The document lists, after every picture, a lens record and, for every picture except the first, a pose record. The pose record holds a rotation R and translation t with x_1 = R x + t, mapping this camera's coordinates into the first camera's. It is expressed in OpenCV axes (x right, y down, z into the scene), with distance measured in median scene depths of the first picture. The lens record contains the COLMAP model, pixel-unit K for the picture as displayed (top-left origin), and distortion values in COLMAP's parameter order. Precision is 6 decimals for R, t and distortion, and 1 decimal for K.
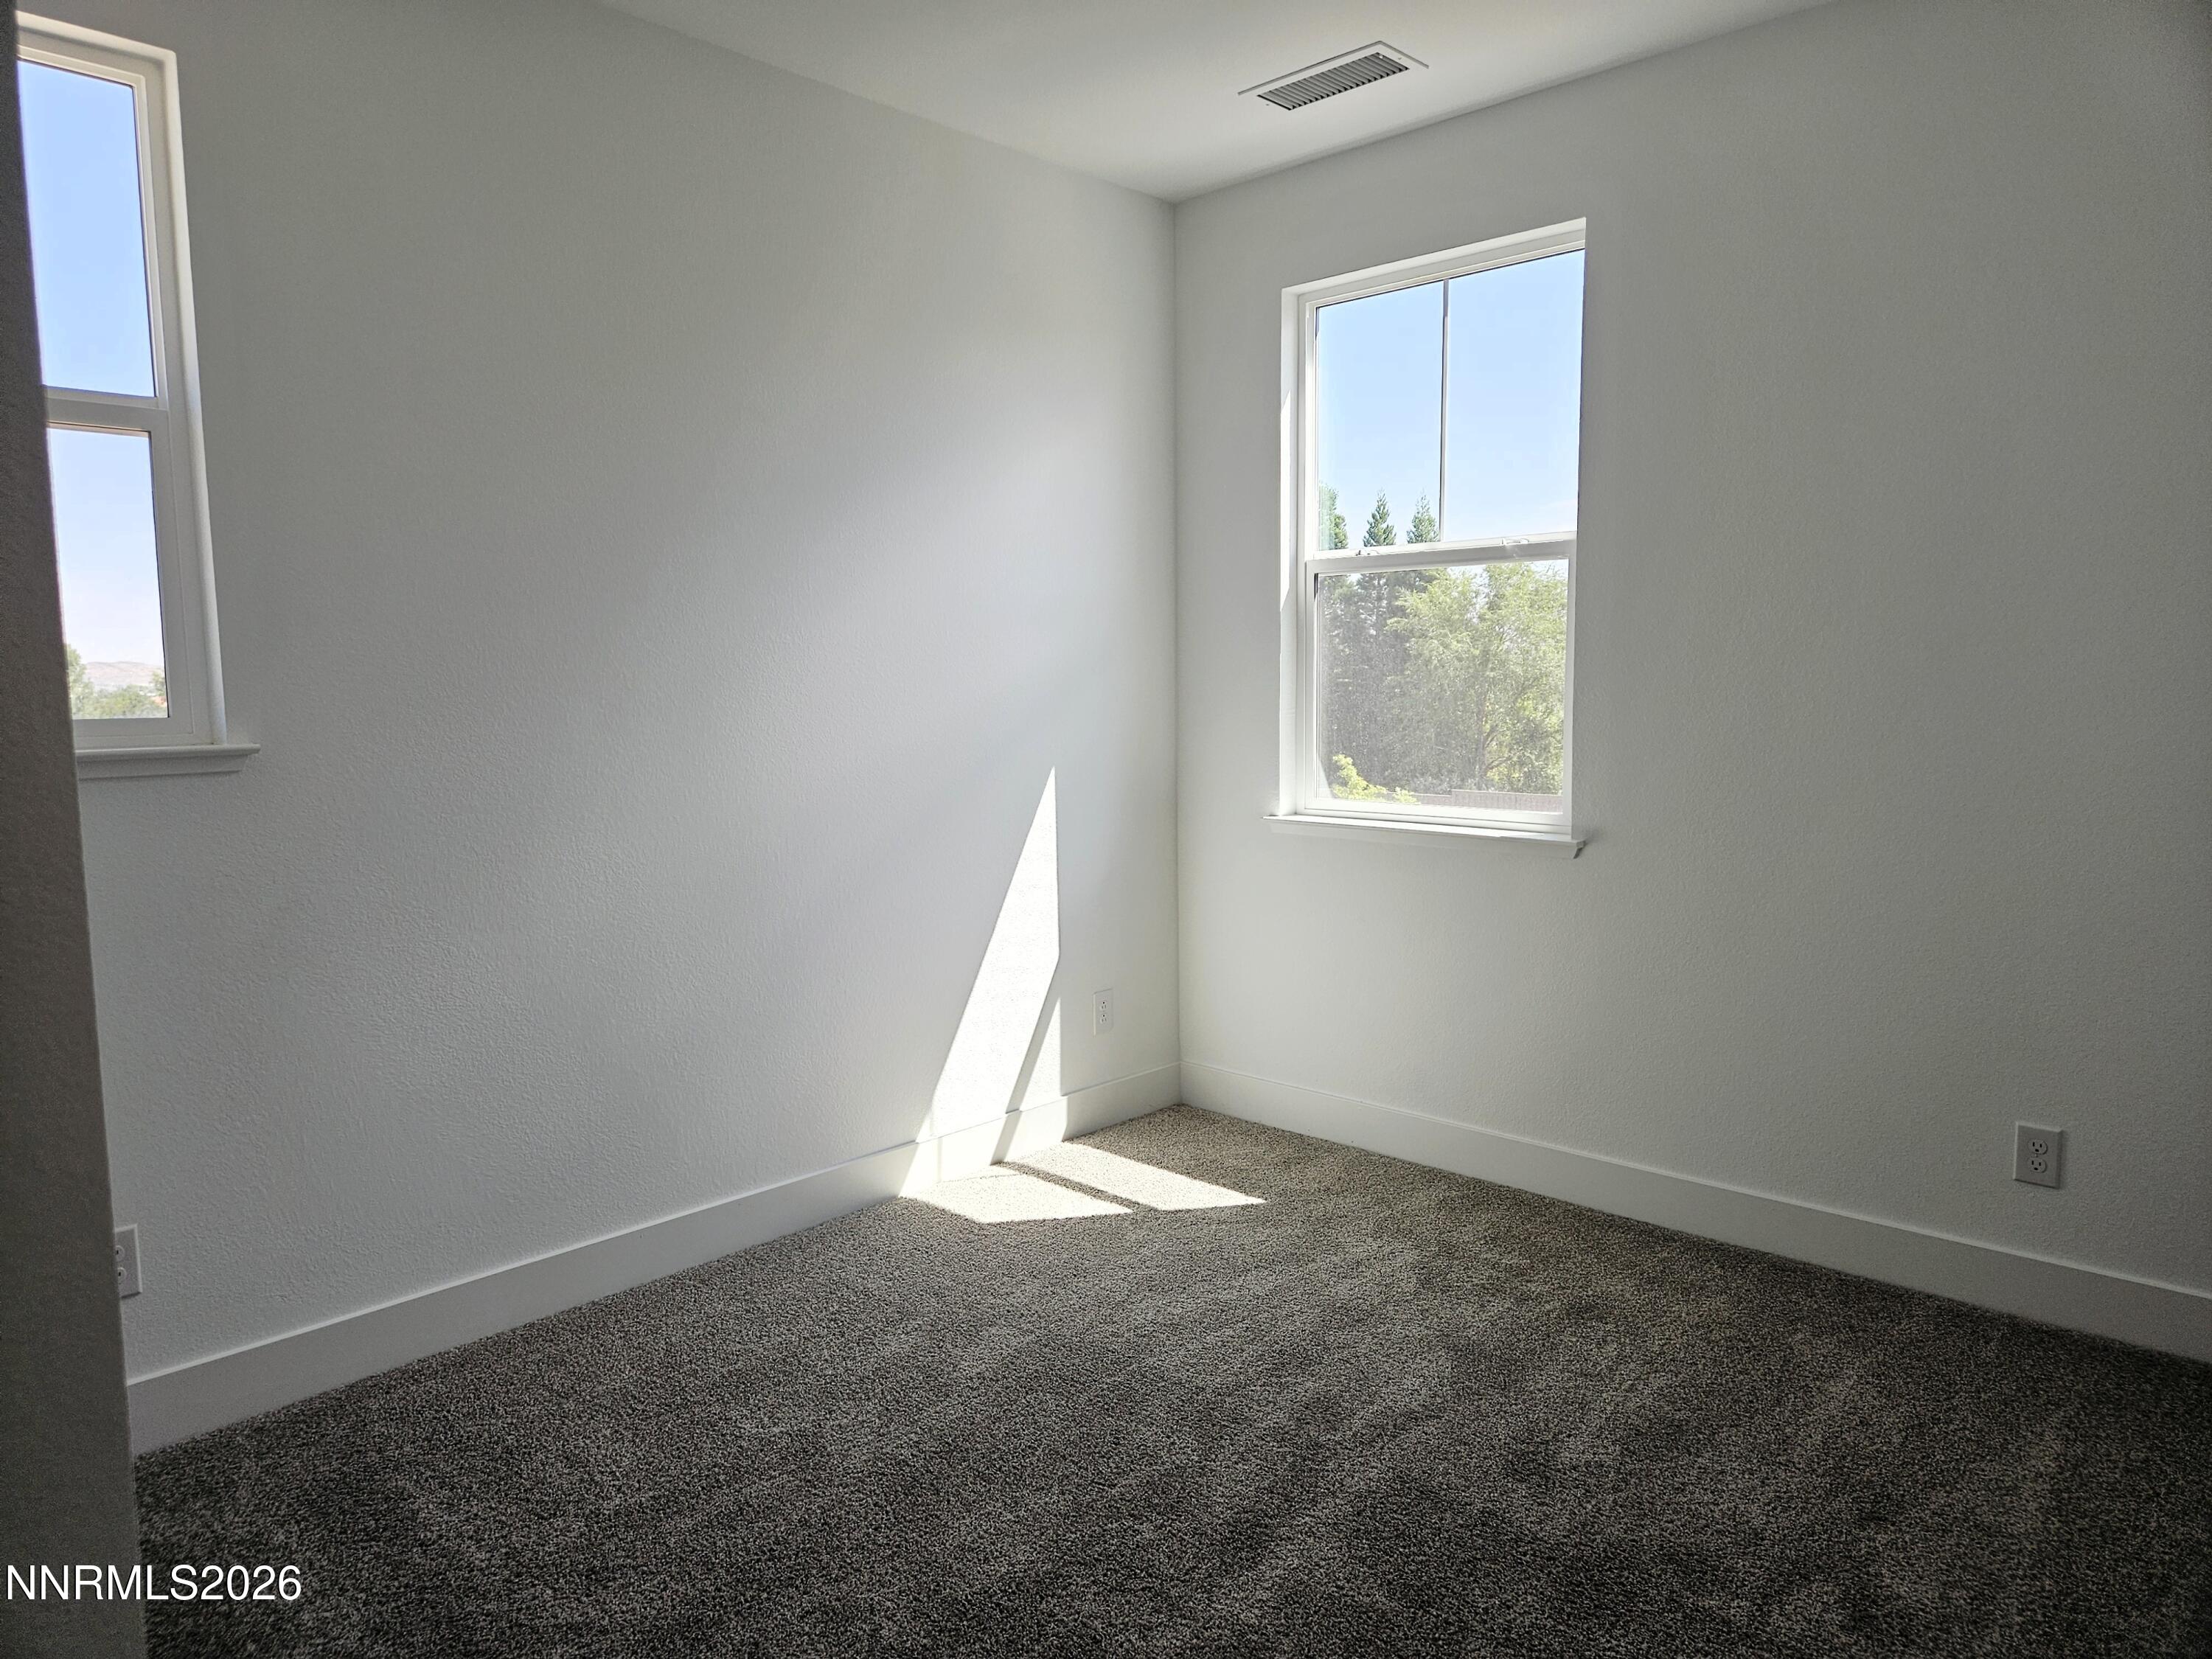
lens RADIAL K [[1494.6, 0, 1106.2], [0, 1494.6, 830.1], [0, 0, 1]] dist [0.038039, -0.016499]
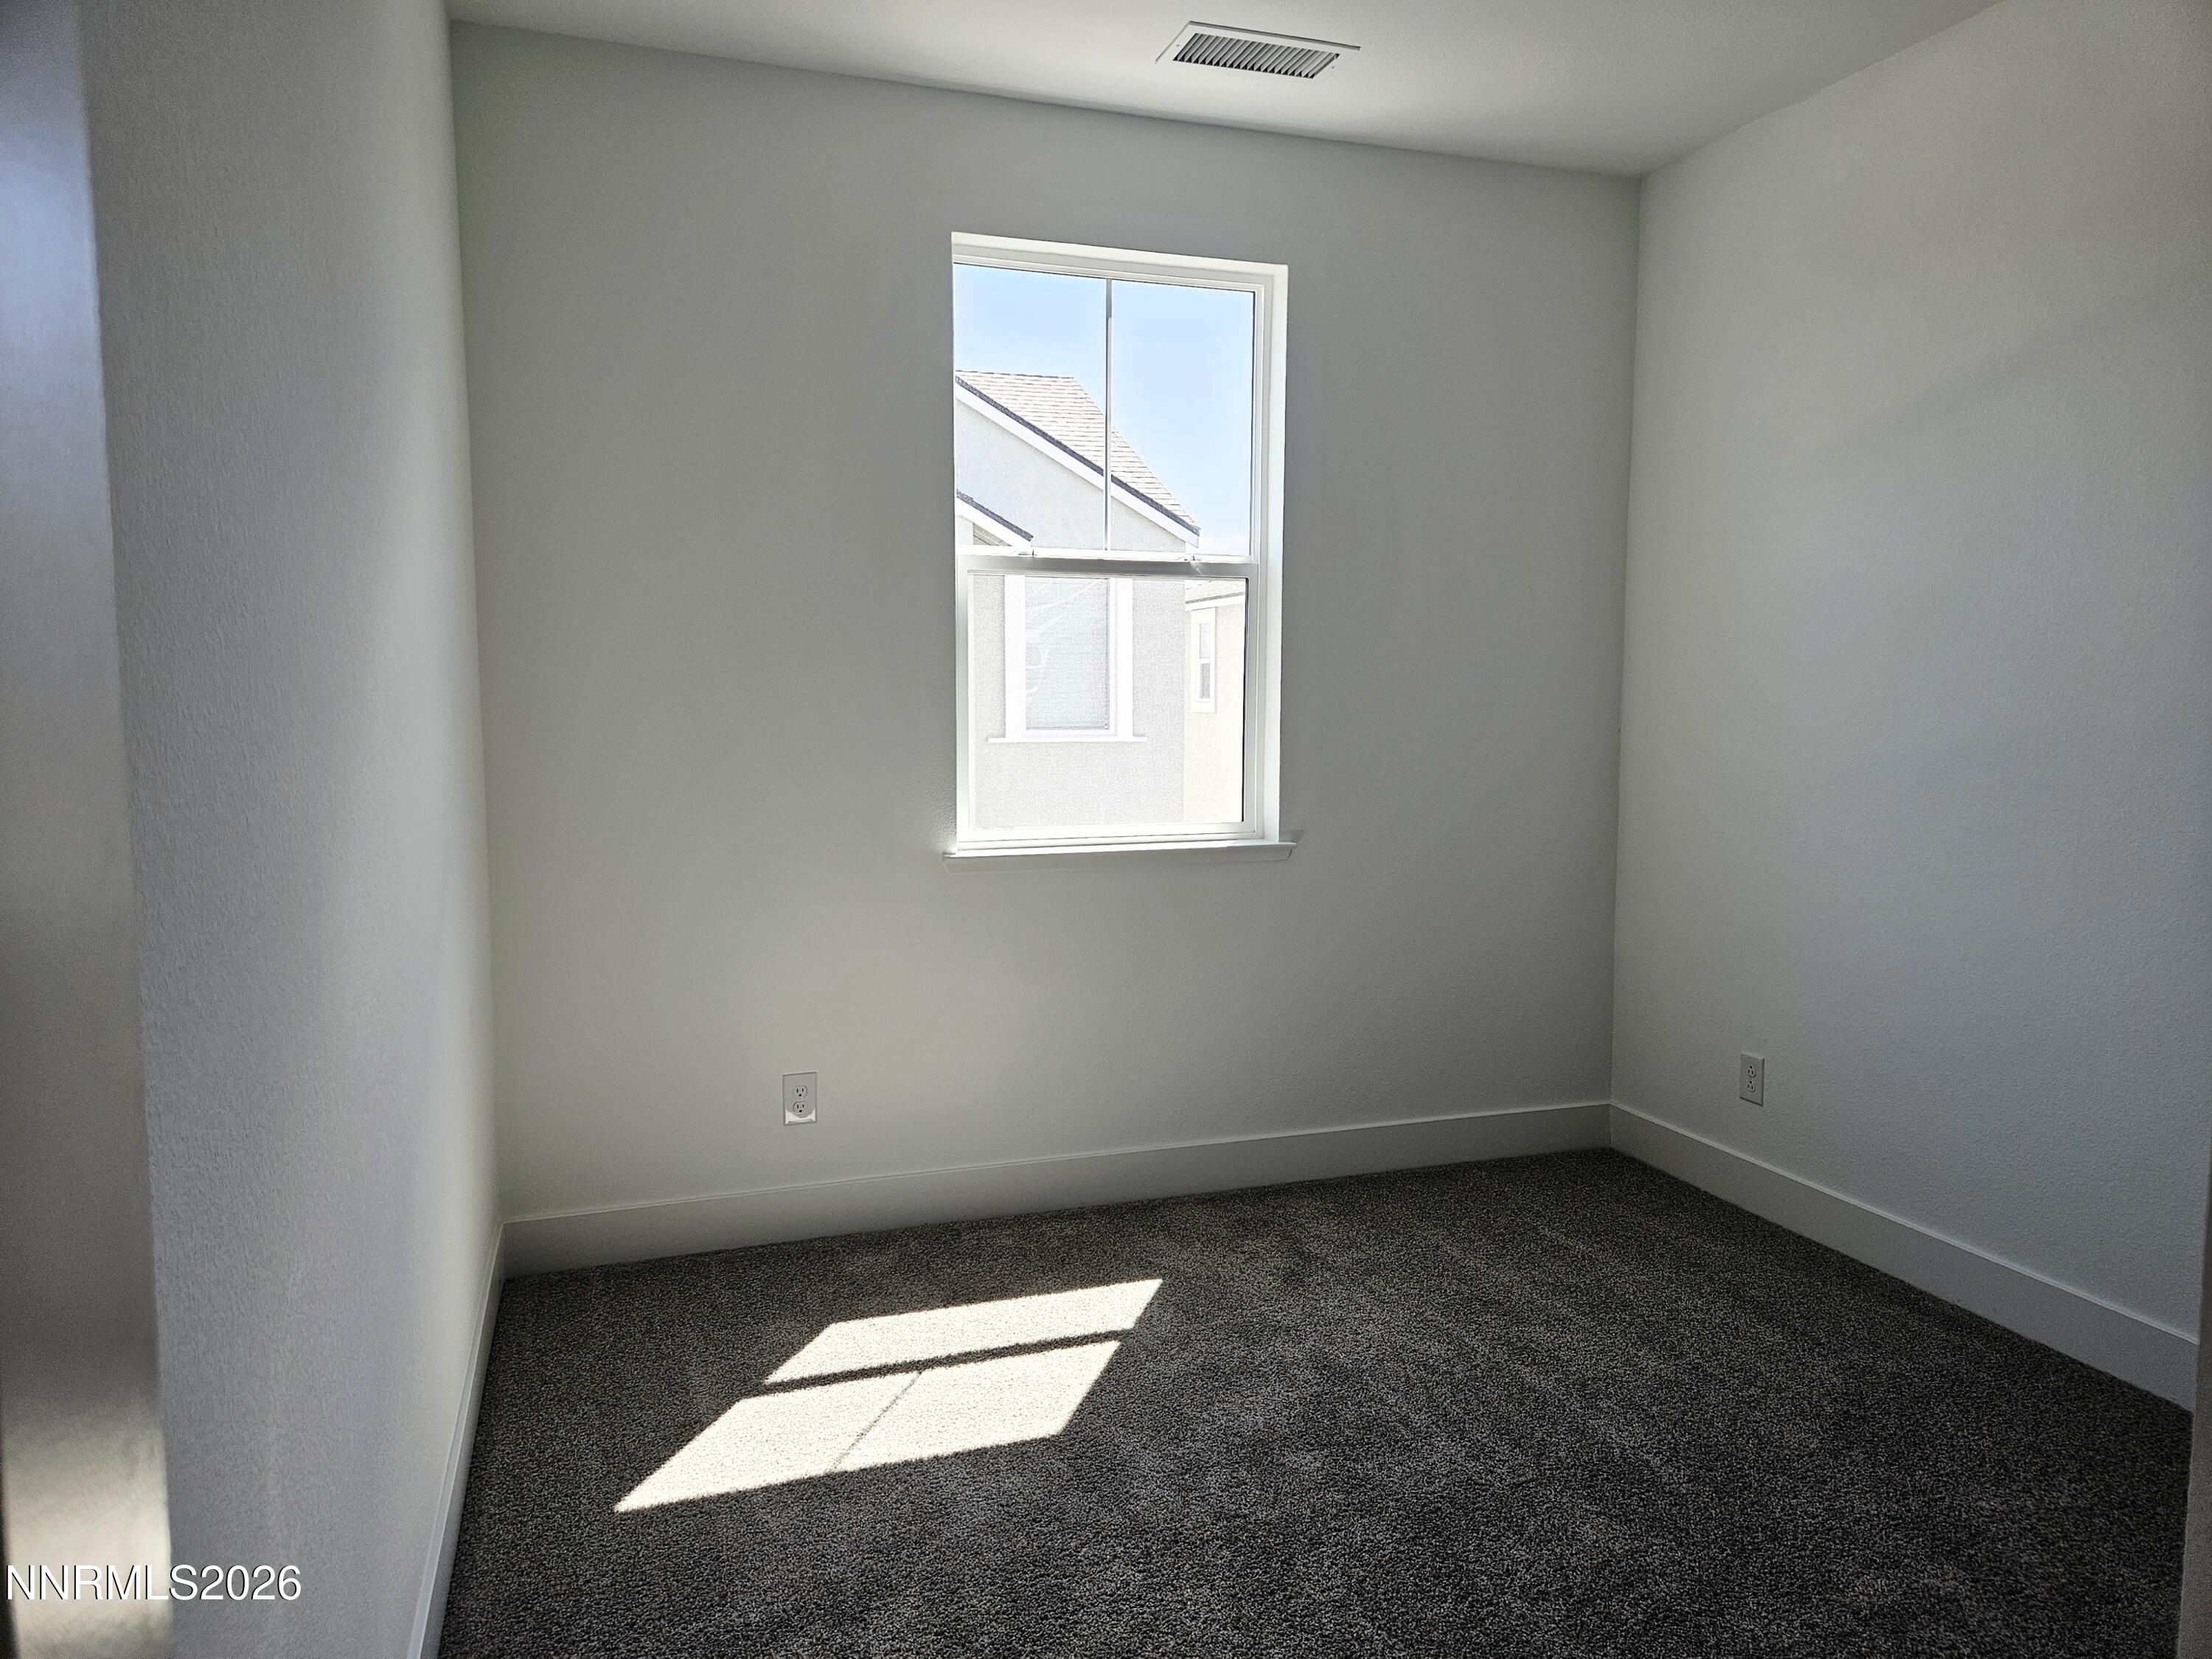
lens RADIAL K [[1494.6, 0, 1104.1], [0, 1494.6, 828.2], [0, 0, 1]] dist [0.038039, -0.016499]
pose [[0.469784, -0.072222, 0.879822, -0.660625], [0.087178, 0.995572, 0.035174, -0.052016], [-0.878466, 0.060177, 0.474000, 0.583835]]
